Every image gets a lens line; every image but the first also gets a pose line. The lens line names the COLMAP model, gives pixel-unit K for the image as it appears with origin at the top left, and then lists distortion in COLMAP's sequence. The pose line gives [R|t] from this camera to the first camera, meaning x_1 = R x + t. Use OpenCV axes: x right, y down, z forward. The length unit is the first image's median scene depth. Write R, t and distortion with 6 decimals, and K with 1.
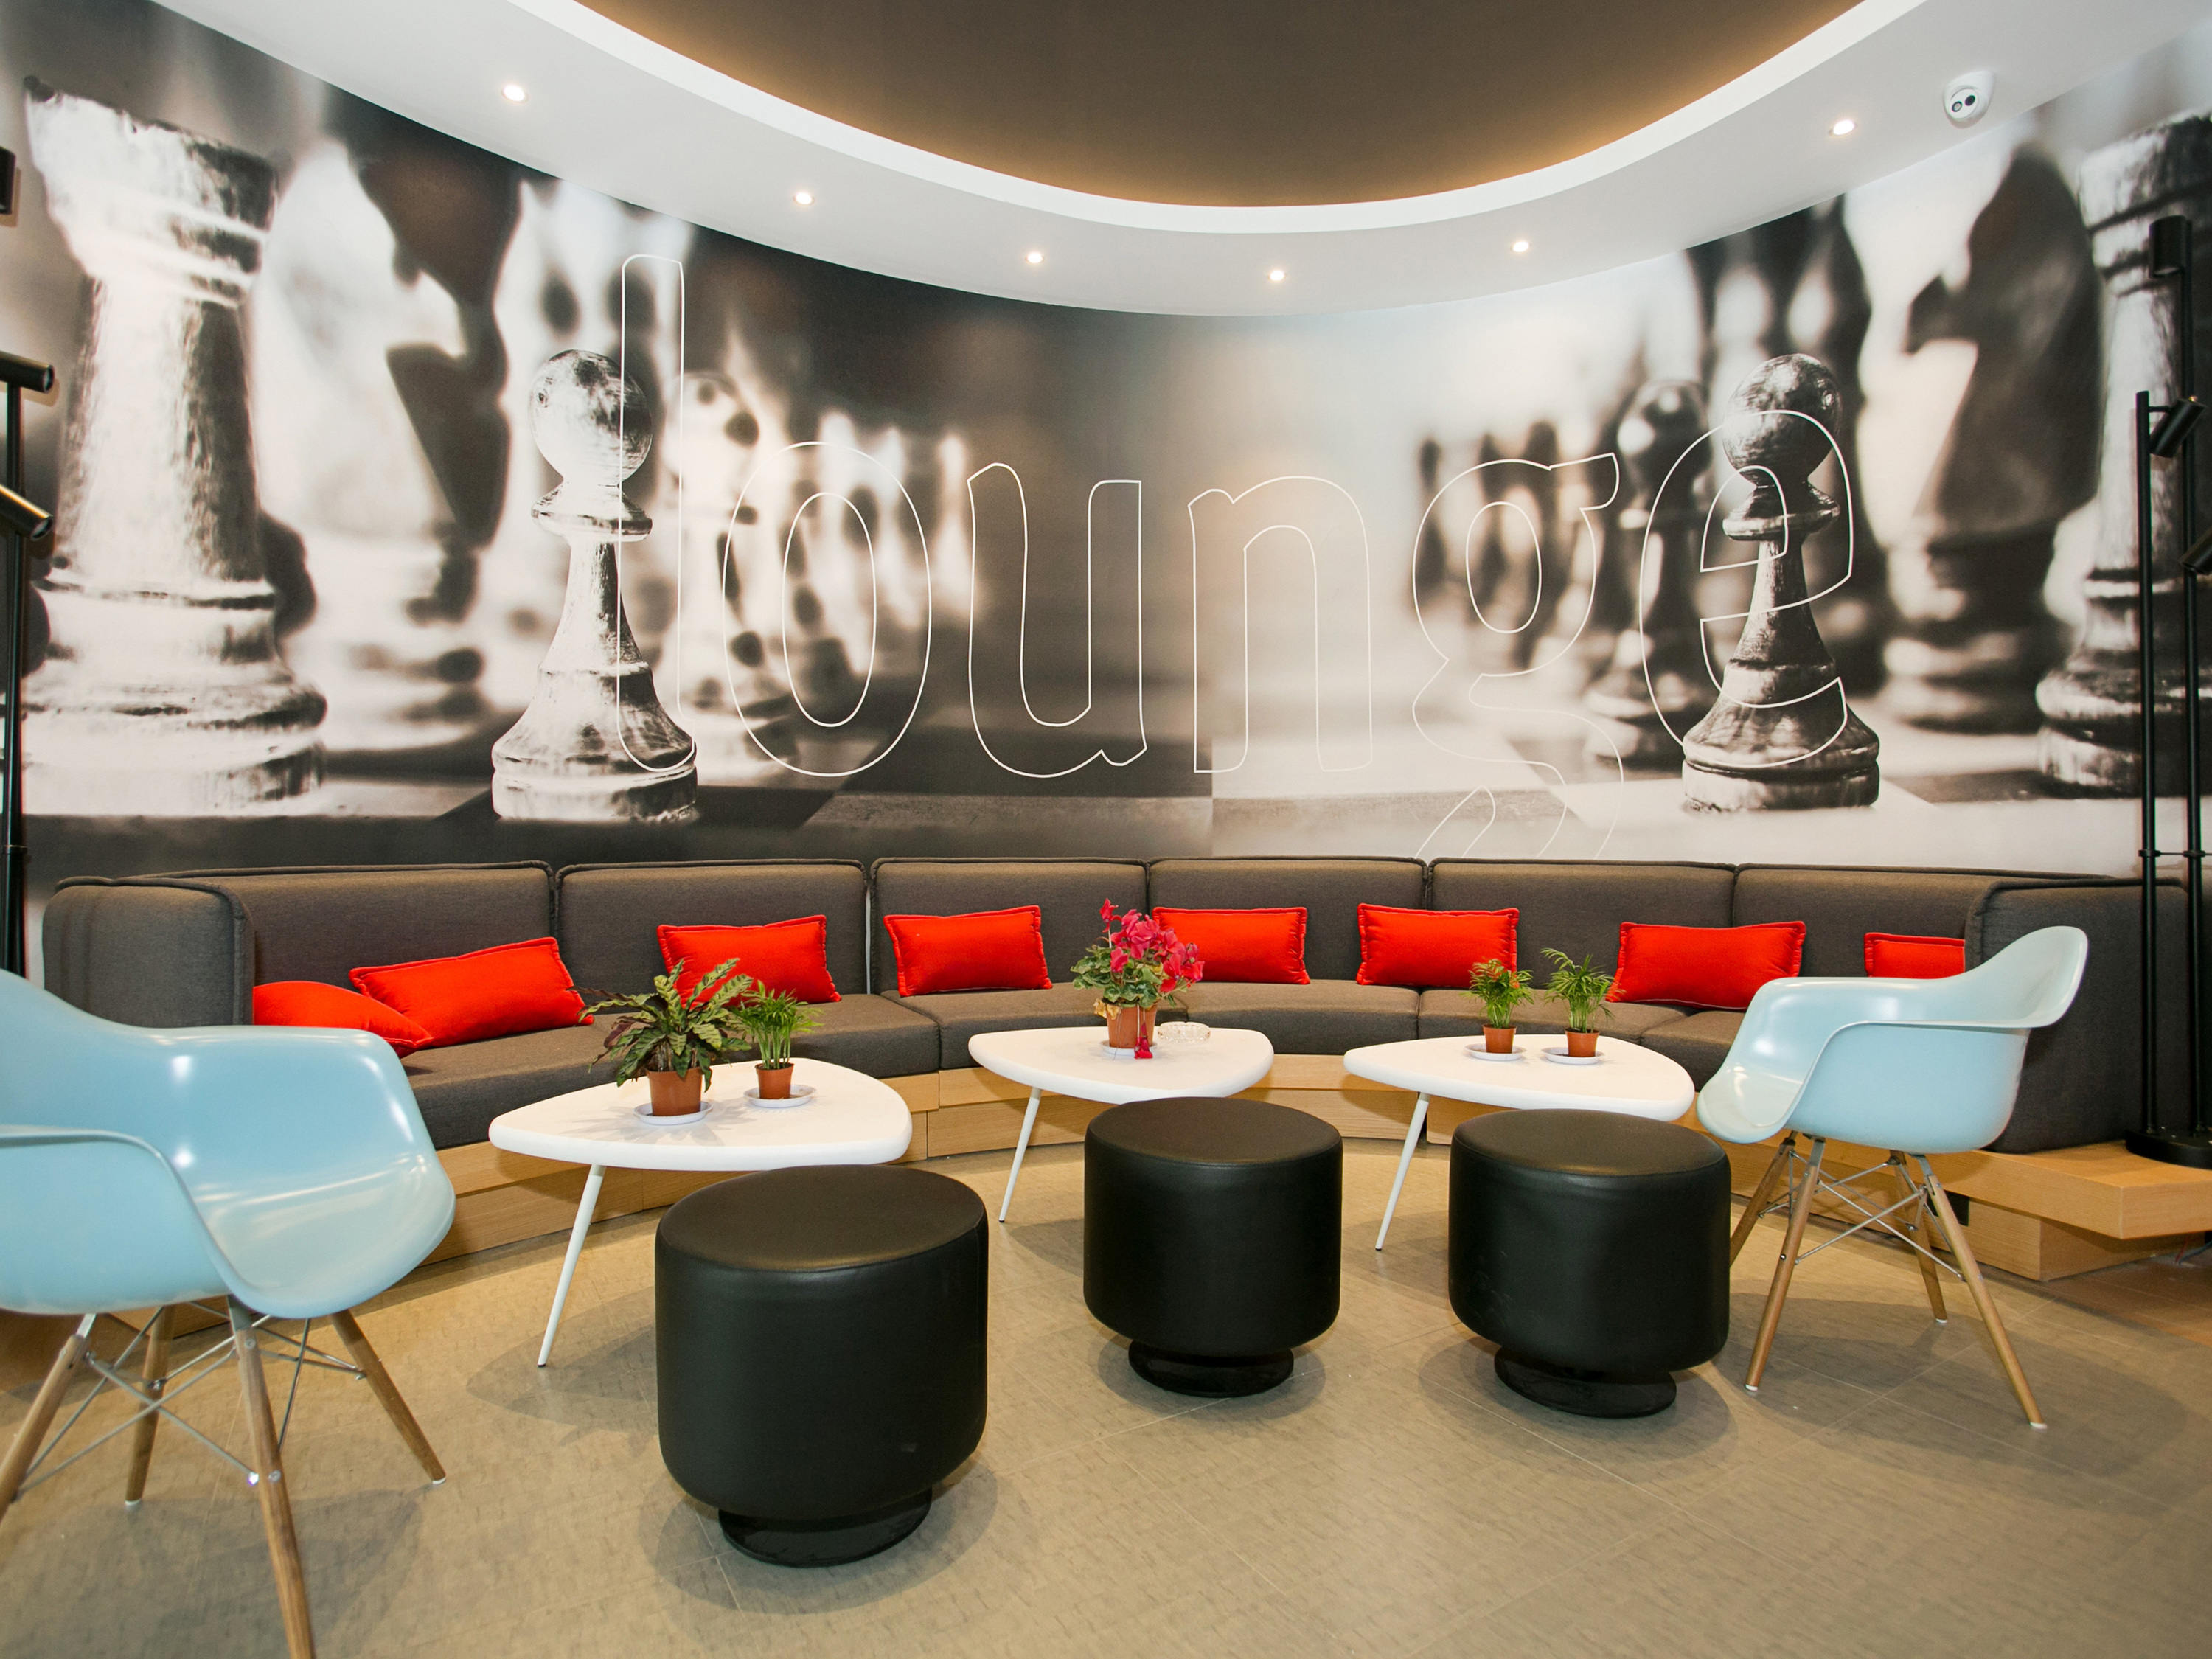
lens RADIAL K [[1018.4, 0, 1104.2], [0, 1018.4, 831.8], [0, 0, 1]] dist [-0.056236, 0.018763]
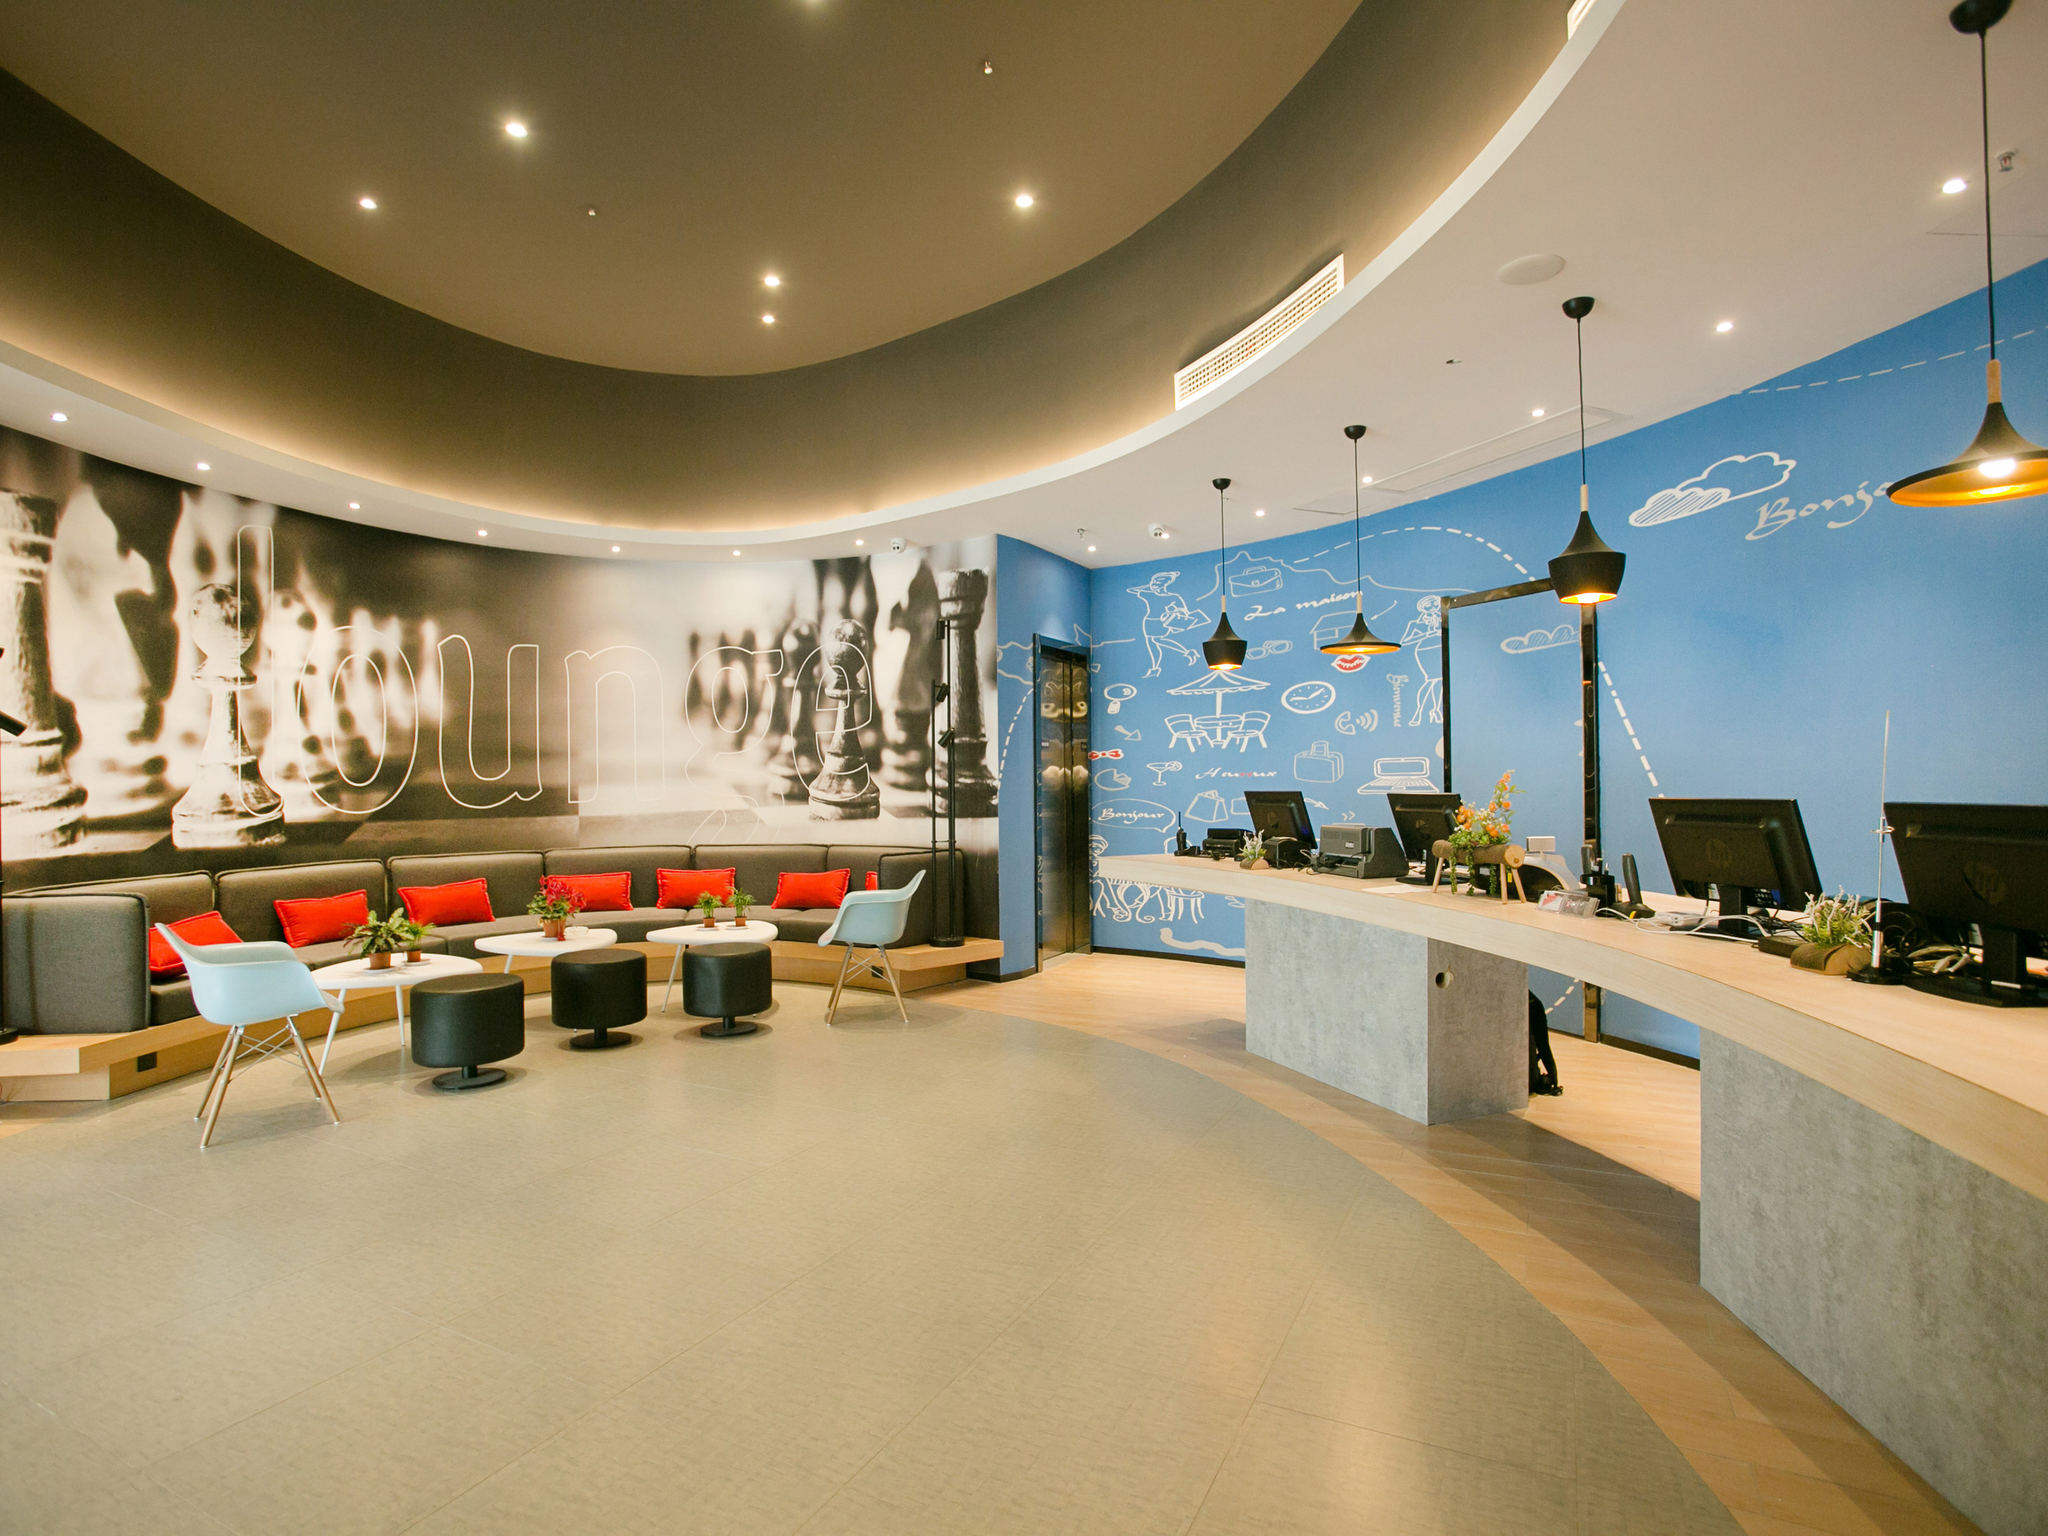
lens RADIAL K [[1065.9, 0, 1017.7], [0, 1065.9, 771.2], [0, 0, 1]] dist [-0.075385, 0.031623]
pose [[0.855226, -0.007643, 0.518199, -0.243193], [0.006989, 0.999970, 0.003214, -0.135901], [-0.518209, 0.000873, 0.855254, -1.267617]]
